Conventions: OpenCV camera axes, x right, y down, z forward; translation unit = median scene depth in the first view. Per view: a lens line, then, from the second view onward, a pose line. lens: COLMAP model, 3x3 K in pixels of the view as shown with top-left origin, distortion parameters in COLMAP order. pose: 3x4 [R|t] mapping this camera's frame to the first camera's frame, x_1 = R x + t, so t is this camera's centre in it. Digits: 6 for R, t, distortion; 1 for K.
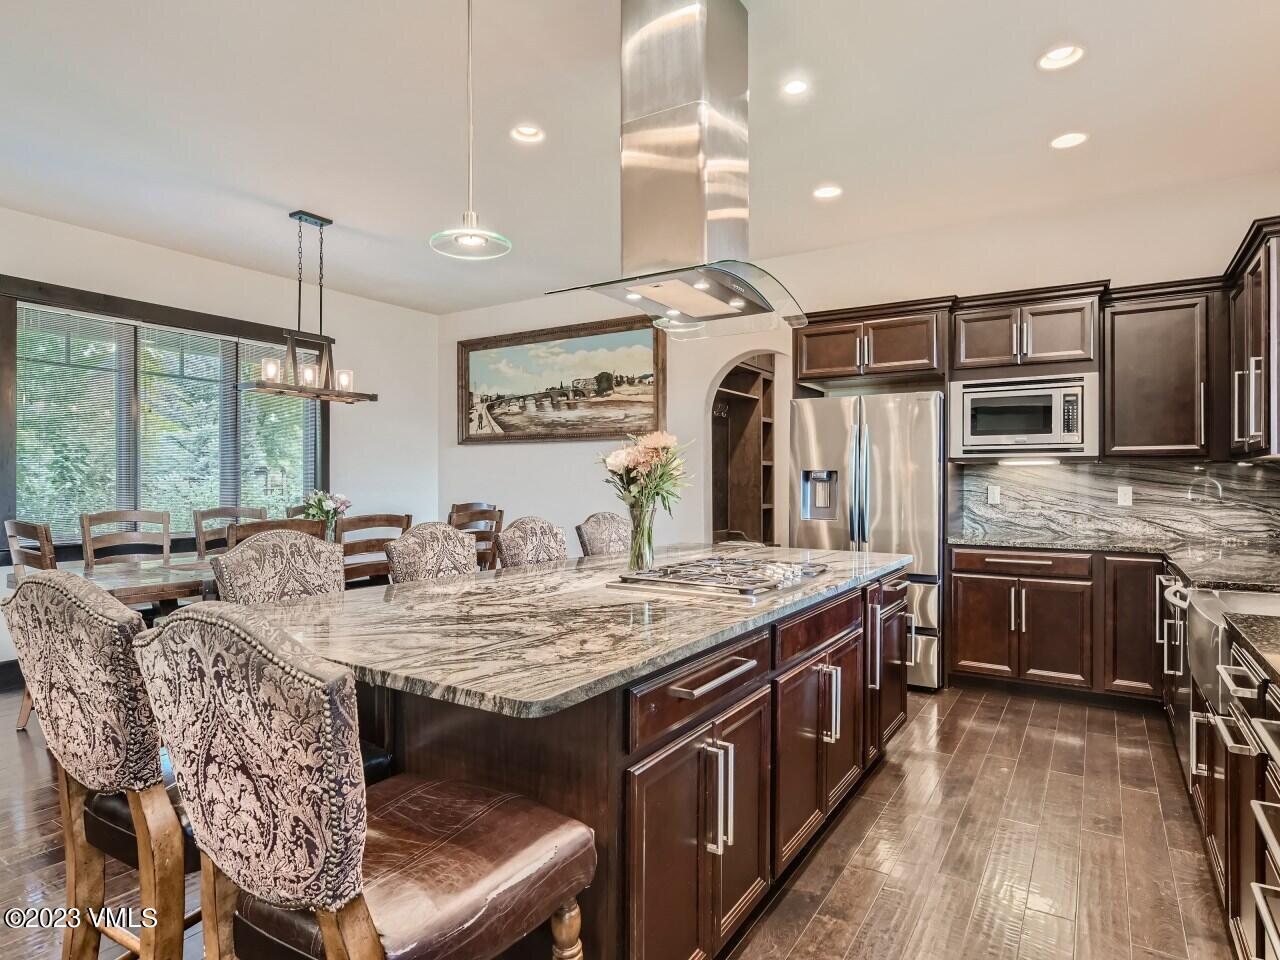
lens RADIAL K [[734.7, 0, 634.0], [0, 734.7, 480.9], [0, 0, 1]] dist [-0.003625, 0.001445]
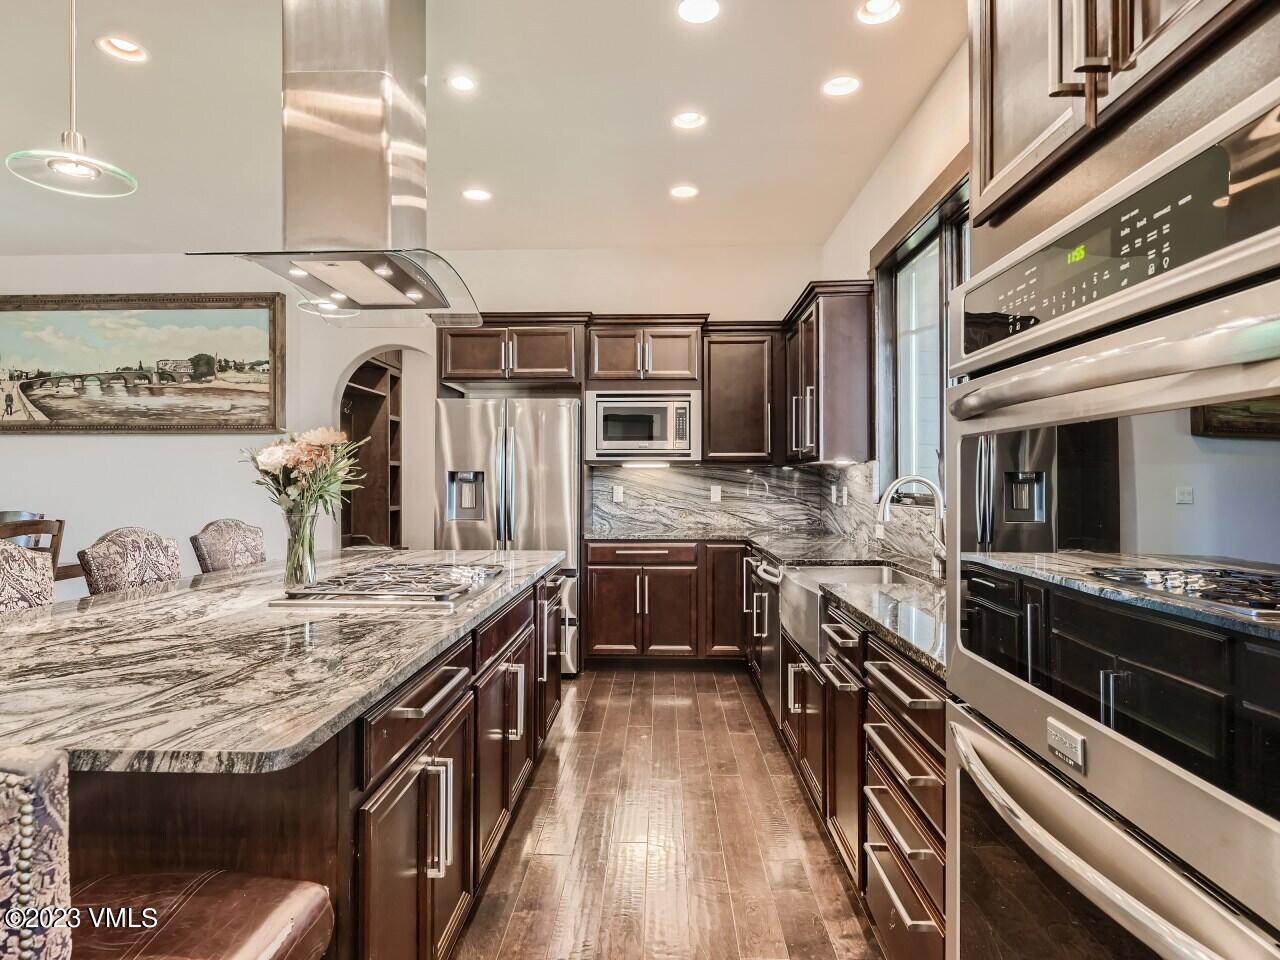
lens RADIAL K [[734.7, 0, 634.0], [0, 734.7, 480.9], [0, 0, 1]] dist [-0.003625, 0.001445]
pose [[0.860688, -0.001320, 0.509131, -0.084836], [0.001650, 0.999999, -0.000197, -0.000825], [-0.509130, 0.001010, 0.860689, 0.033615]]
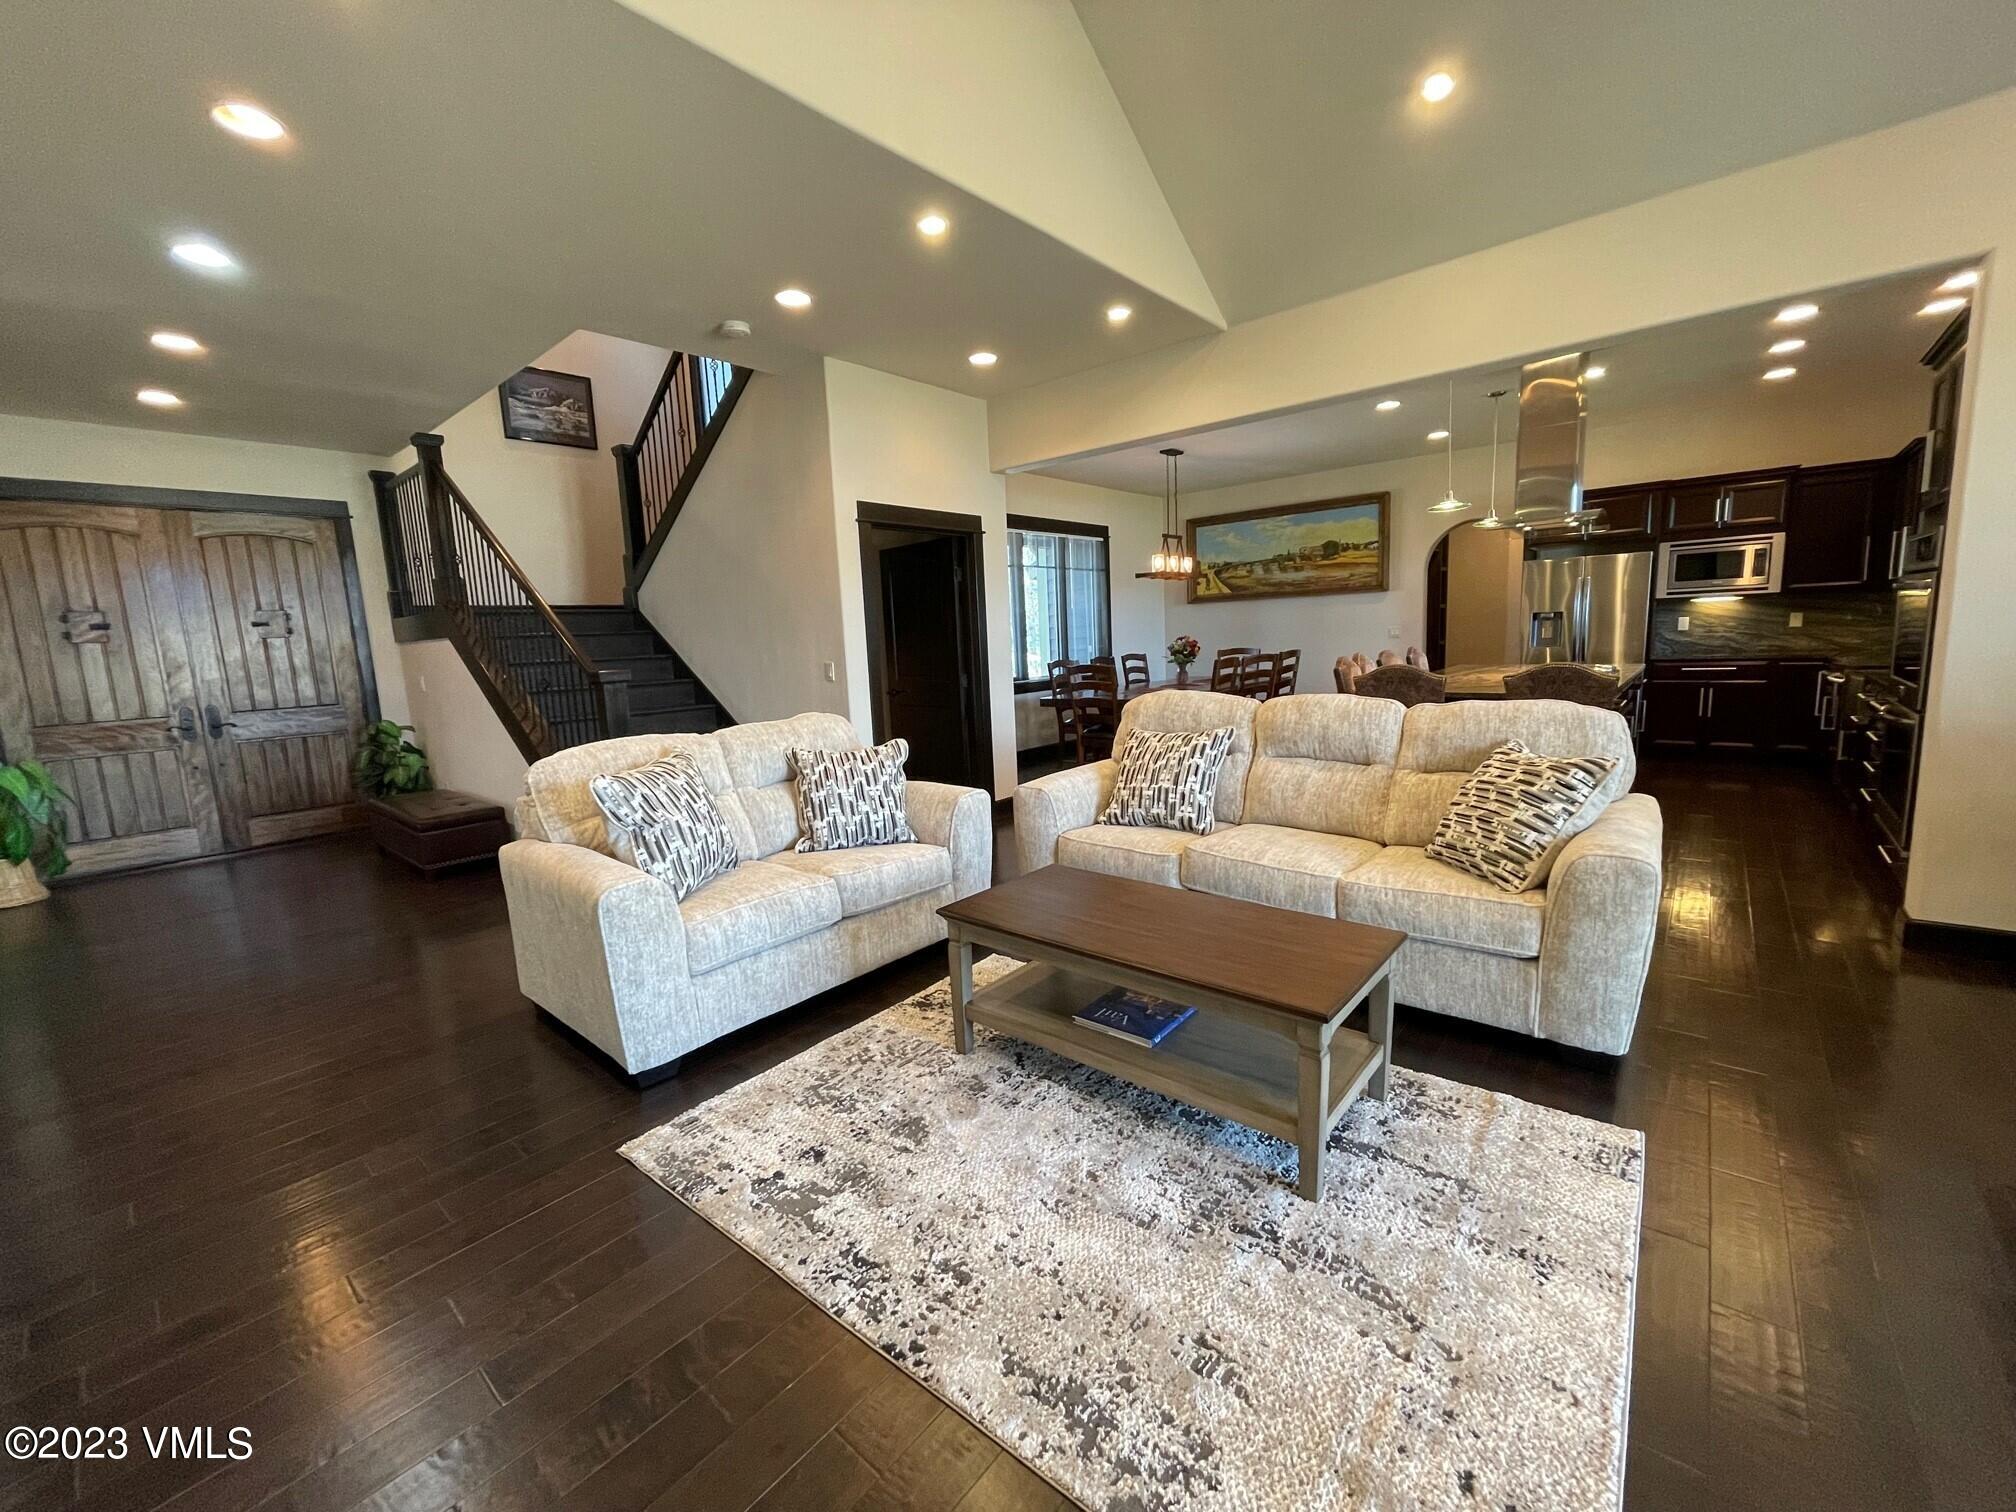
lens RADIAL K [[814.1, 0, 1006.0], [0, 814.1, 751.0], [0, 0, 1]] dist [0.001127, 0.000488]
pose [[0.988107, -0.025434, -0.151647, -0.763773], [0.047736, 0.988236, 0.145297, -0.038838], [0.146167, -0.150808, 0.977697, -1.004528]]
